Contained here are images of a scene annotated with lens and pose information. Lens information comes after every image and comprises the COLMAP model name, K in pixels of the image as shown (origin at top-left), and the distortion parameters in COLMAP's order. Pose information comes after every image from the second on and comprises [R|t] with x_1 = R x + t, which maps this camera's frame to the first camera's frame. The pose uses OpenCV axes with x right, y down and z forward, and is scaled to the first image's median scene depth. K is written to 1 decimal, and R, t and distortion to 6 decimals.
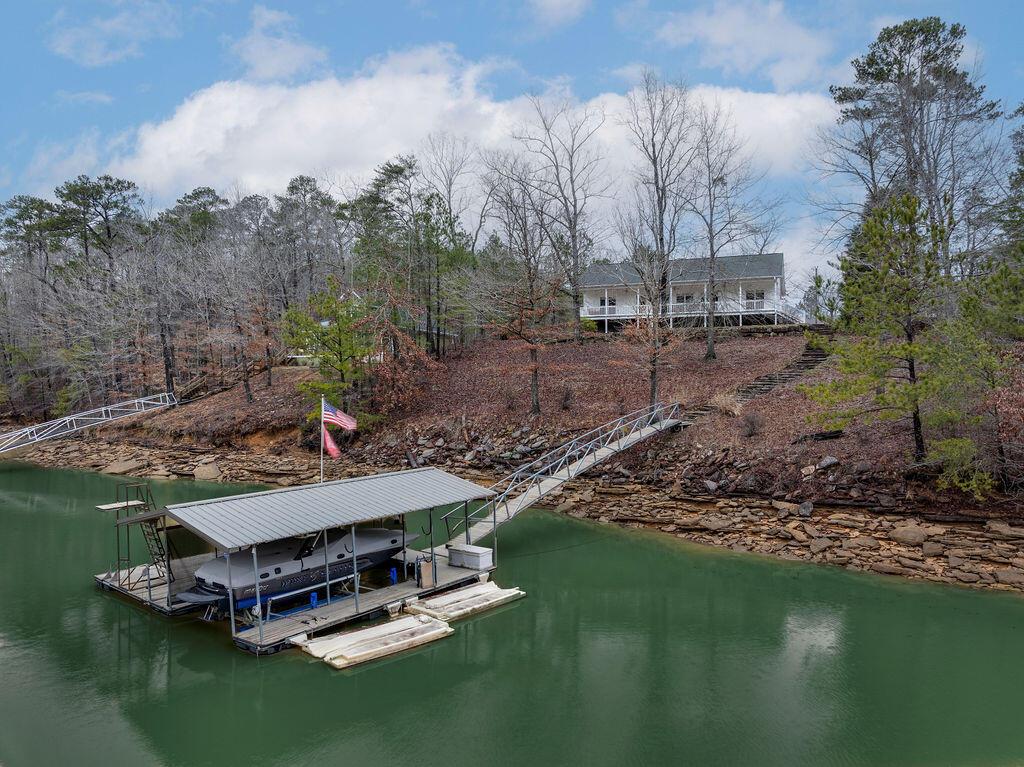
lens RADIAL K [[728.9, 0, 514.3], [0, 728.9, 380.0], [0, 0, 1]] dist [-0.026978, -0.002874]
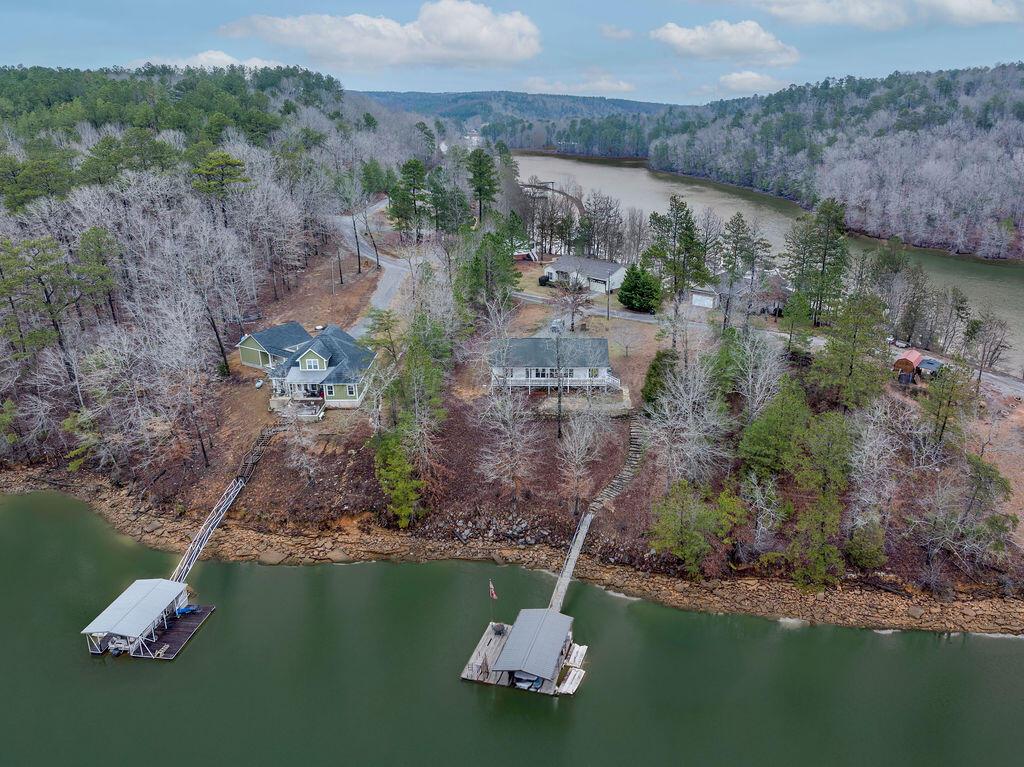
lens RADIAL K [[761.8, 0, 596.8], [0, 761.8, 397.8], [0, 0, 1]] dist [-0.002942, -0.000006]
pose [[0.898334, -0.141005, 0.416070, -0.825351], [-0.028929, 0.926048, 0.376296, -1.398761], [-0.438360, -0.350076, 0.827821, -1.043547]]
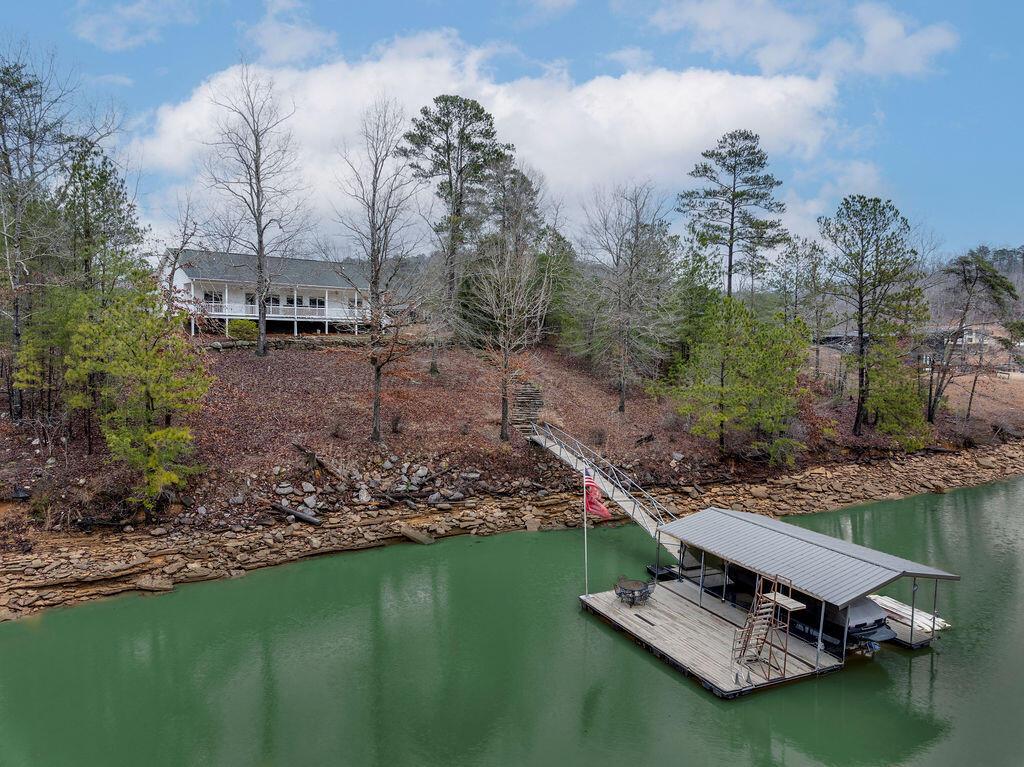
lens RADIAL K [[736.9, 0, 515.4], [0, 736.9, 385.4], [0, 0, 1]] dist [-0.031064, 0.002153]
pose [[0.442927, -0.045373, 0.895409, -1.012697], [-0.014278, 0.998235, 0.057646, -0.113942], [-0.896444, -0.038318, 0.441498, 0.551913]]
